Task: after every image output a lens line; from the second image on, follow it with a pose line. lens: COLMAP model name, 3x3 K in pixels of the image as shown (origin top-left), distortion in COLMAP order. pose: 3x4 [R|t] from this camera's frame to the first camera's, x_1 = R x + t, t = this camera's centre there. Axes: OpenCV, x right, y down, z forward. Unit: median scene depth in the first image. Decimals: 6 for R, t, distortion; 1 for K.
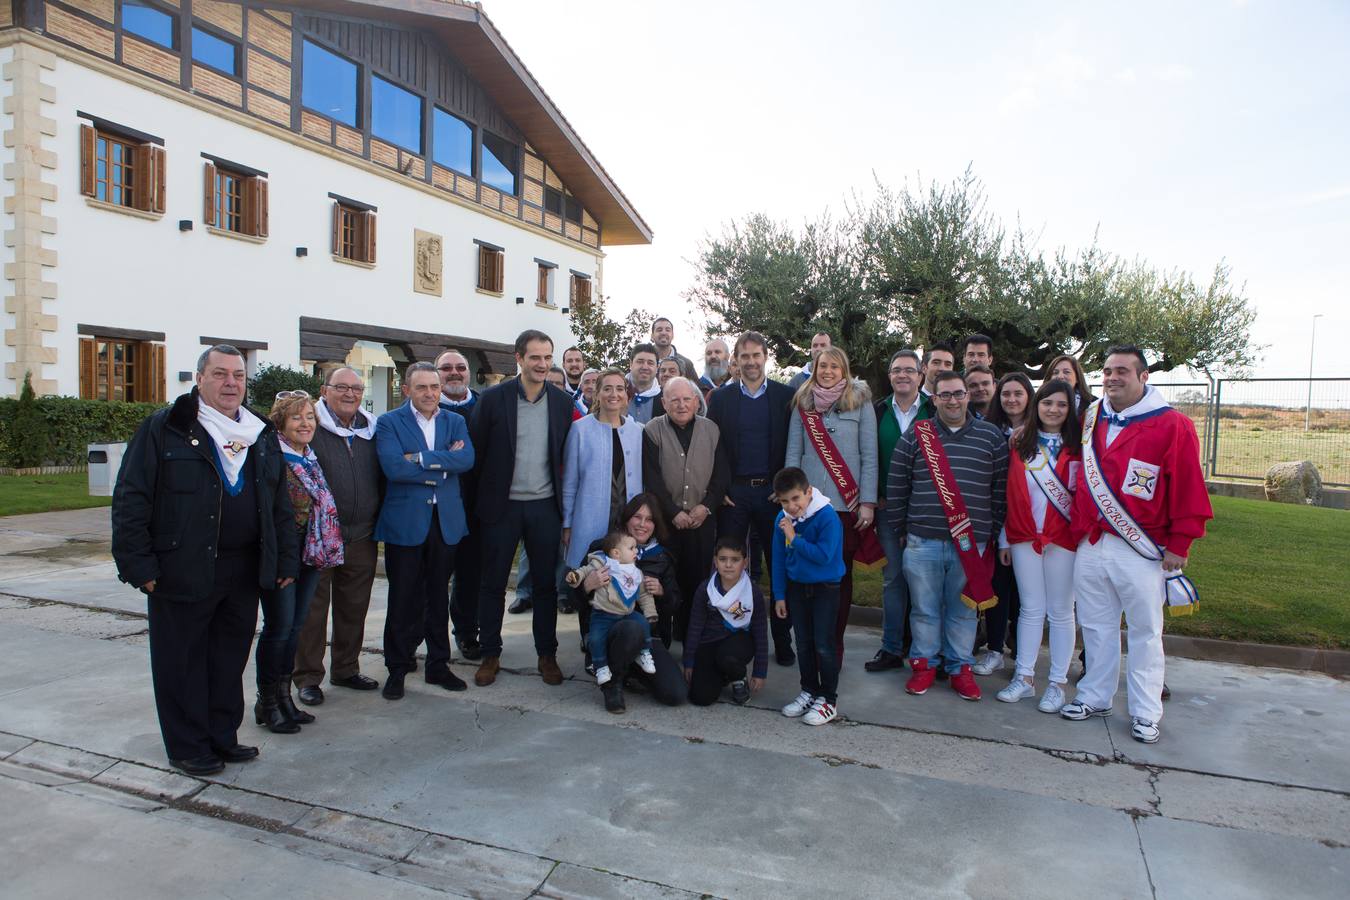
lens RADIAL K [[907.0, 0, 672.3], [0, 907.0, 446.1], [0, 0, 1]] dist [-0.023516, 0.018266]
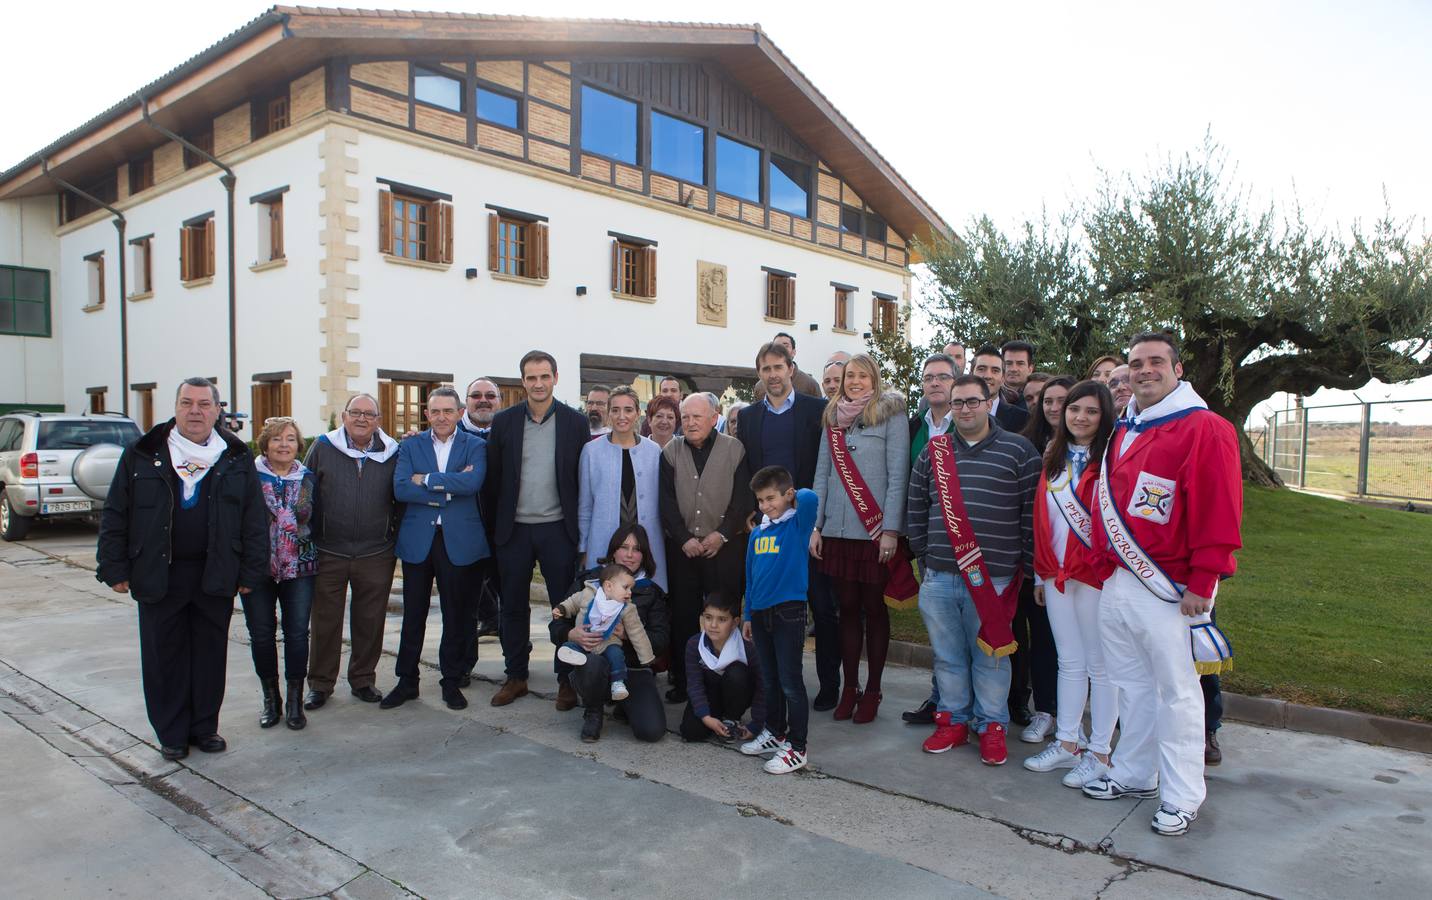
lens RADIAL K [[962.6, 0, 715.2], [0, 962.6, 470.0], [0, 0, 1]] dist [-0.016880, 0.007522]
pose [[0.945854, -0.007047, -0.324515, 0.372086], [0.002797, 0.999904, -0.013562, 0.017417], [0.324579, 0.011920, 0.945783, 0.065408]]
